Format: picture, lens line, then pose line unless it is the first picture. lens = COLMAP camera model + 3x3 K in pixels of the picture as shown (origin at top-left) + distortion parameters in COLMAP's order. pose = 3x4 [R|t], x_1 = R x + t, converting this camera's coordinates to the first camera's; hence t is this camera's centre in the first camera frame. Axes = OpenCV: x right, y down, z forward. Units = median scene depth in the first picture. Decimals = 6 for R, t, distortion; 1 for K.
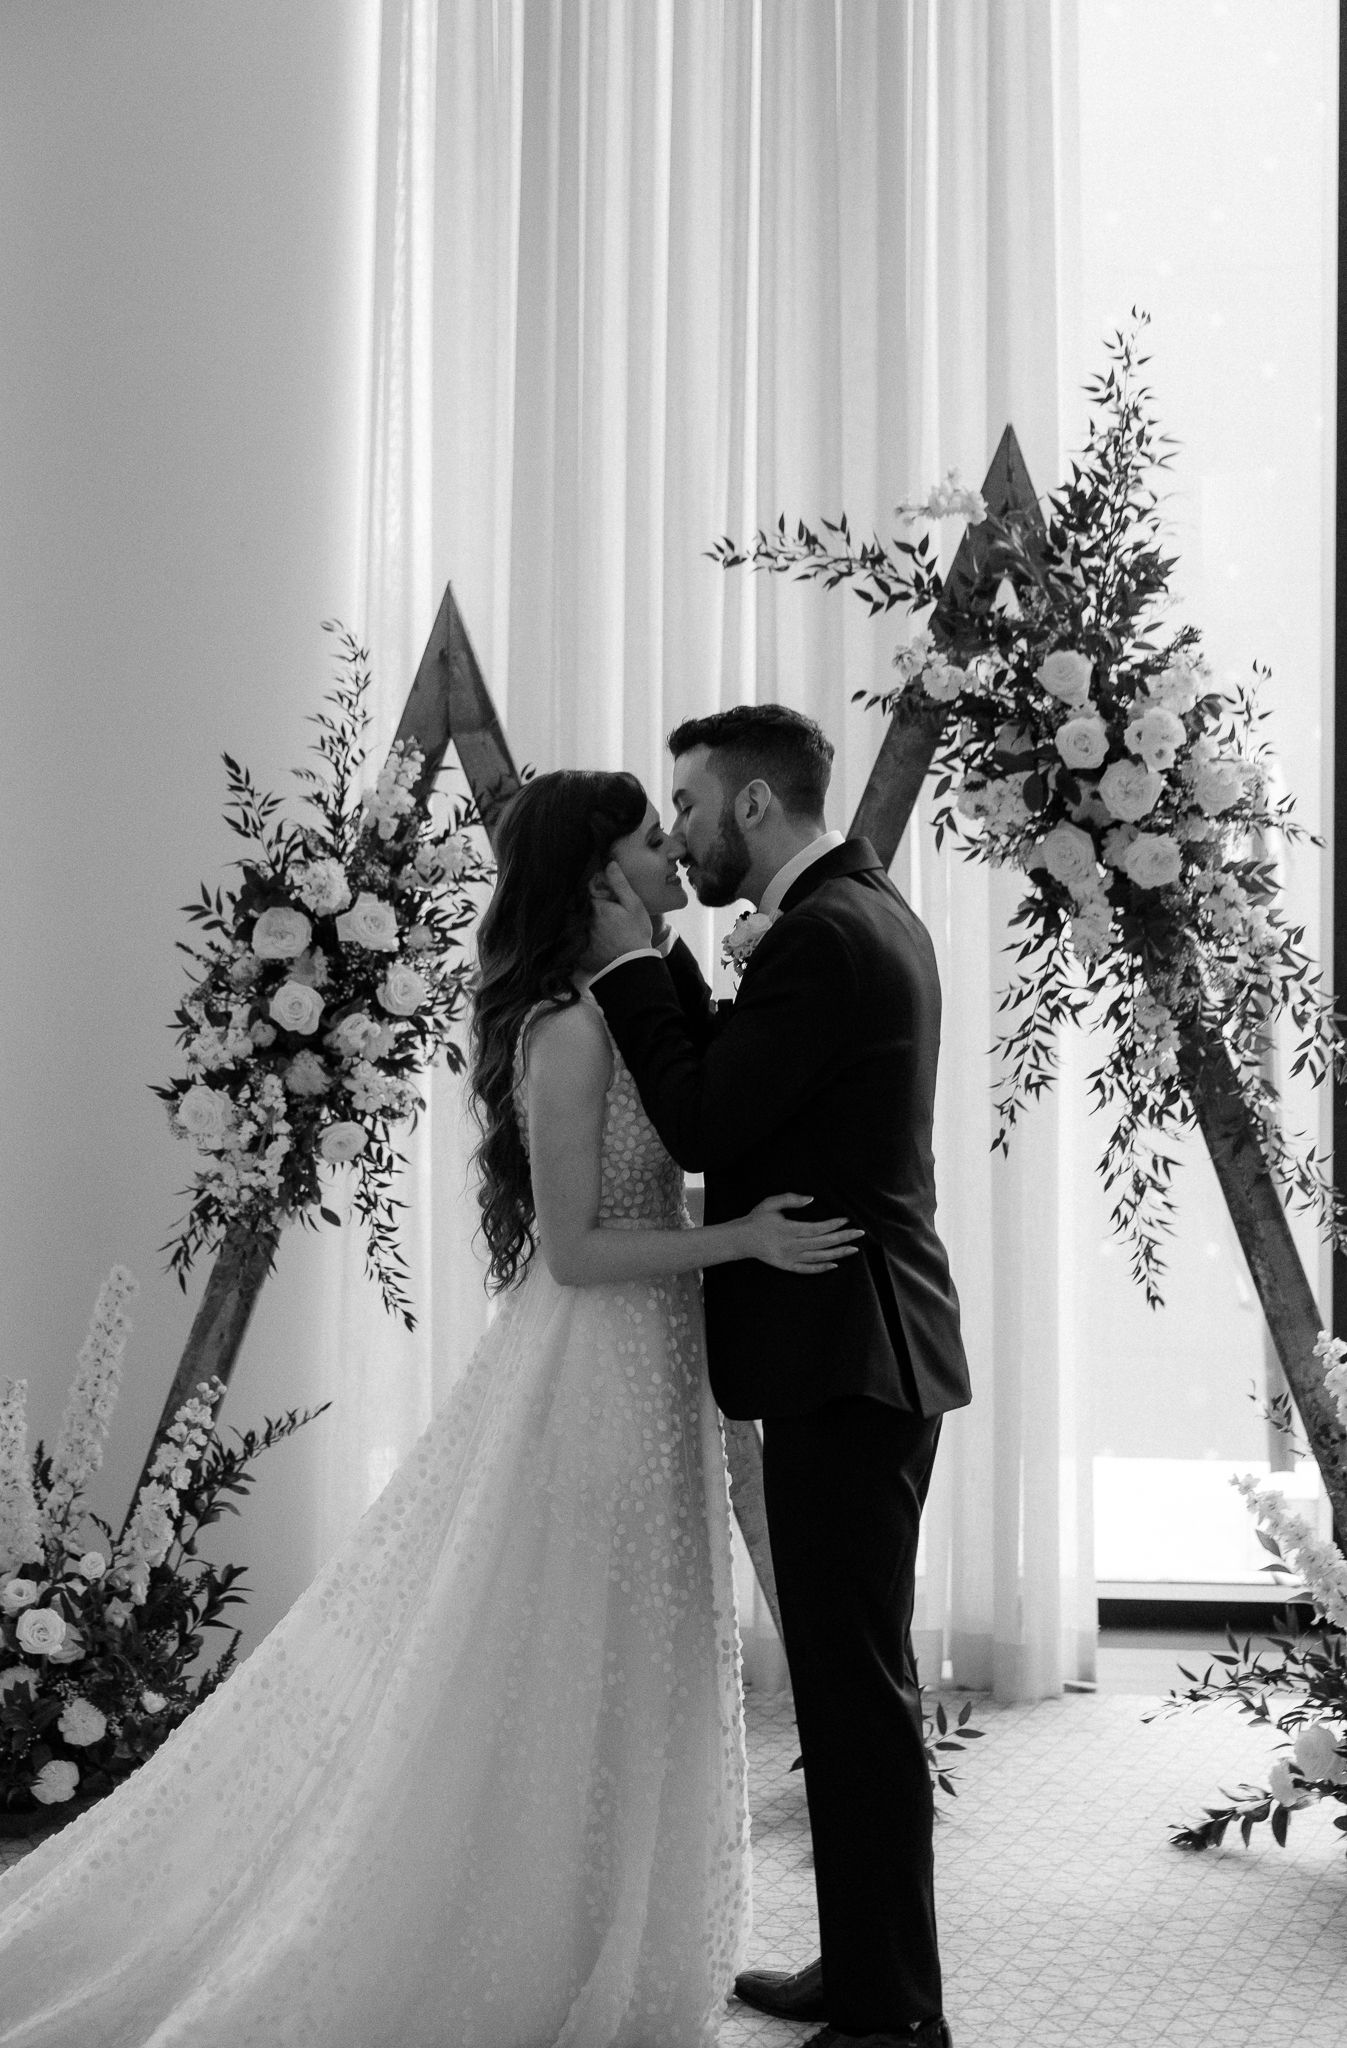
lens RADIAL K [[3547.2, 0, 680.8], [0, 3547.2, 1013.0], [0, 0, 1]] dist [0.076377, 0.000000]
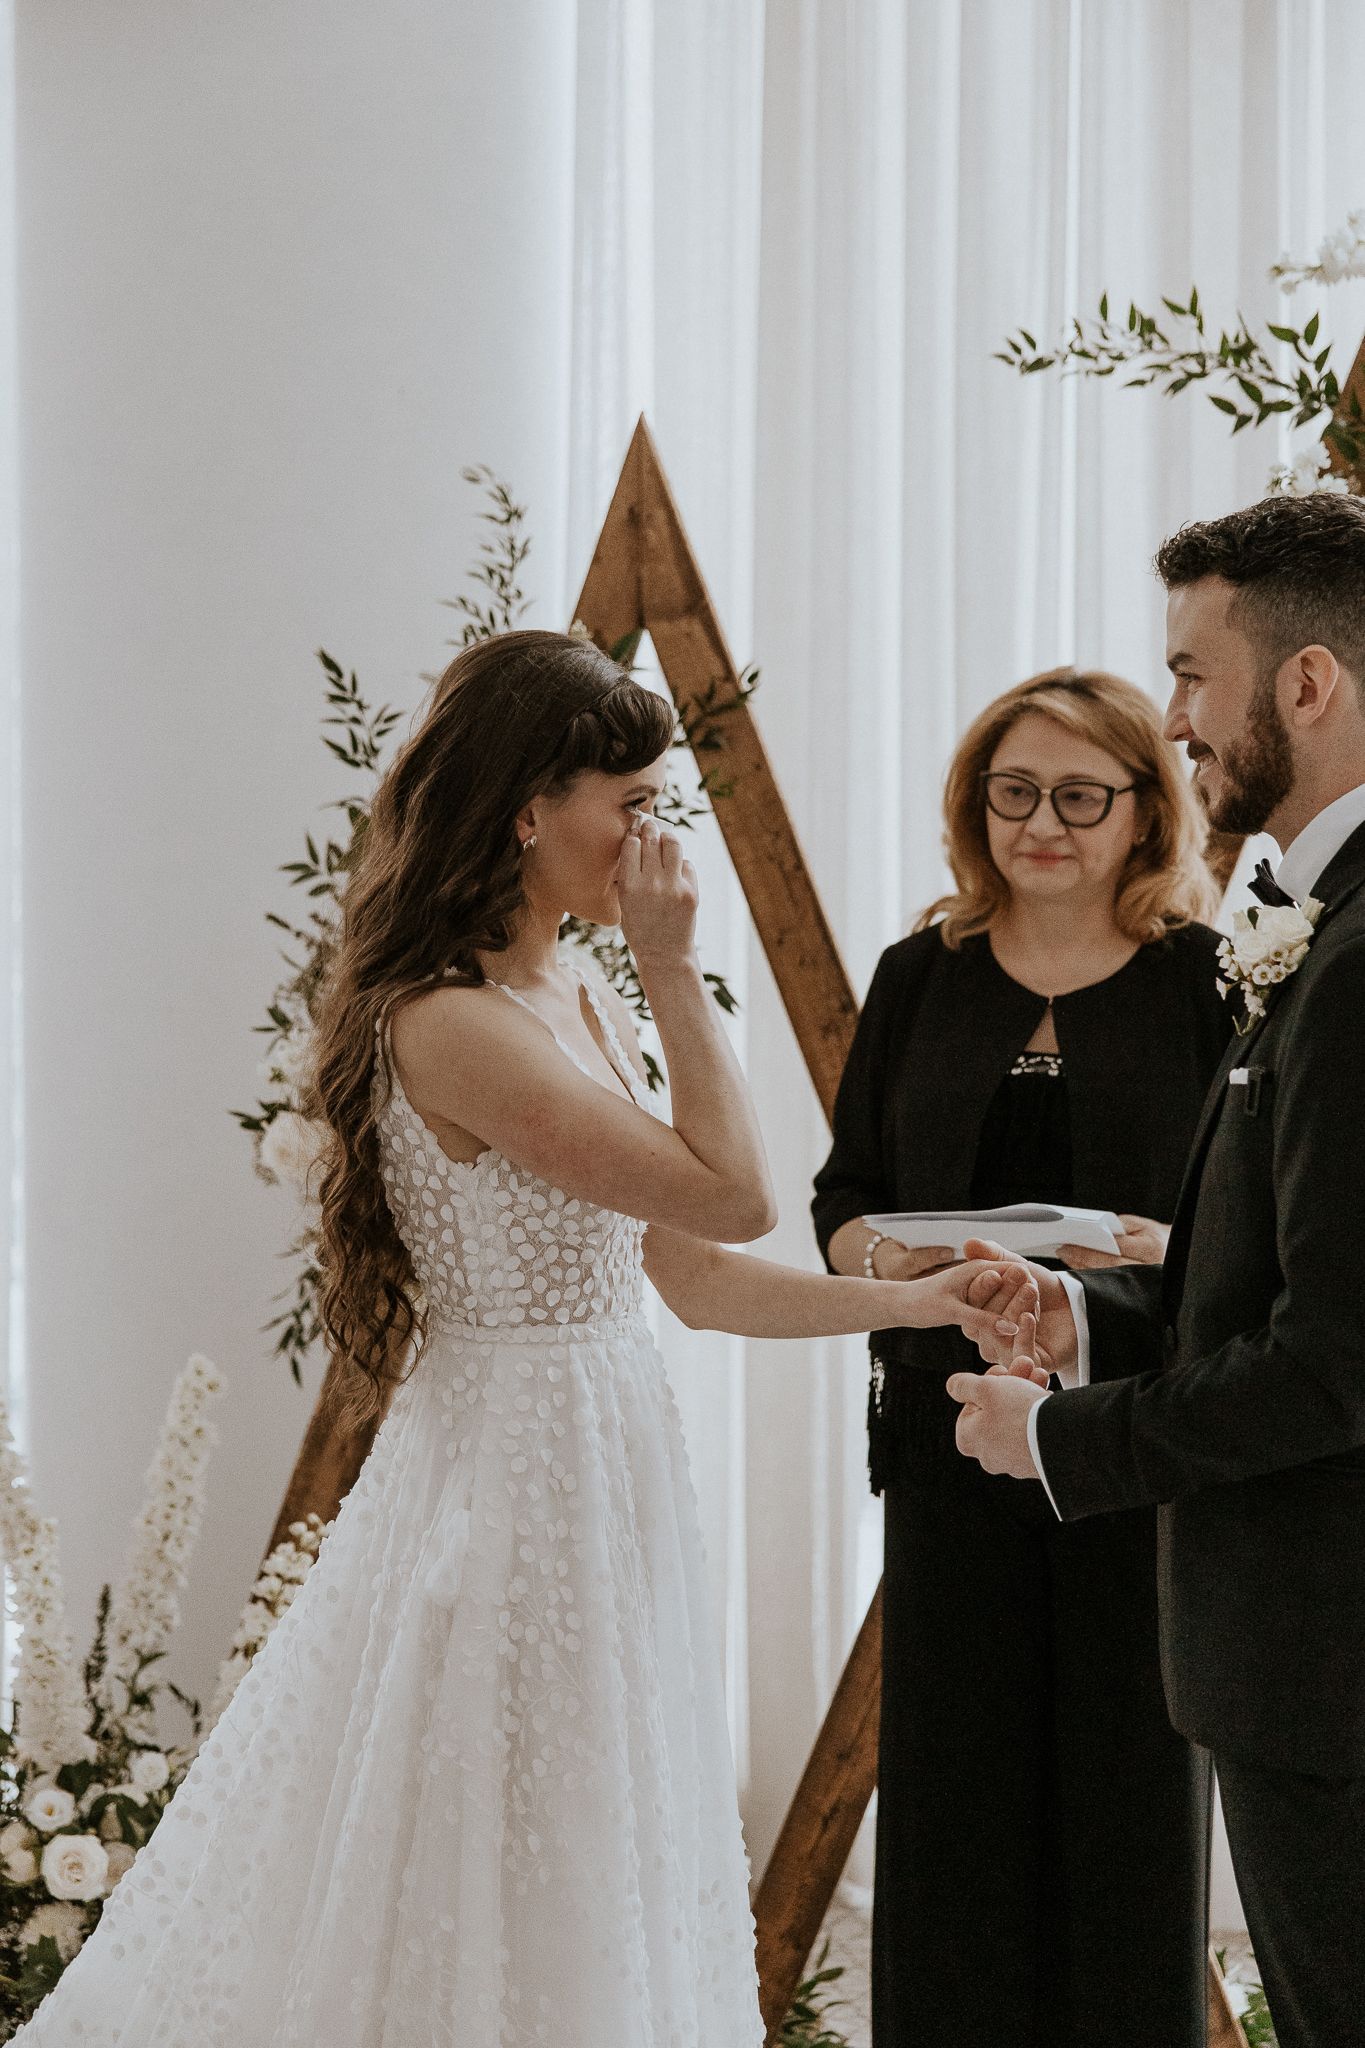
lens RADIAL K [[3098.3, 0, 679.9], [0, 3098.3, 1025.0], [0, 0, 1]] dist [0.026930, 0.000000]
pose [[0.992372, -0.003614, -0.123225, 0.020419], [0.005183, 0.999909, 0.012421, -0.004658], [0.123169, -0.012965, 0.992301, 0.383311]]
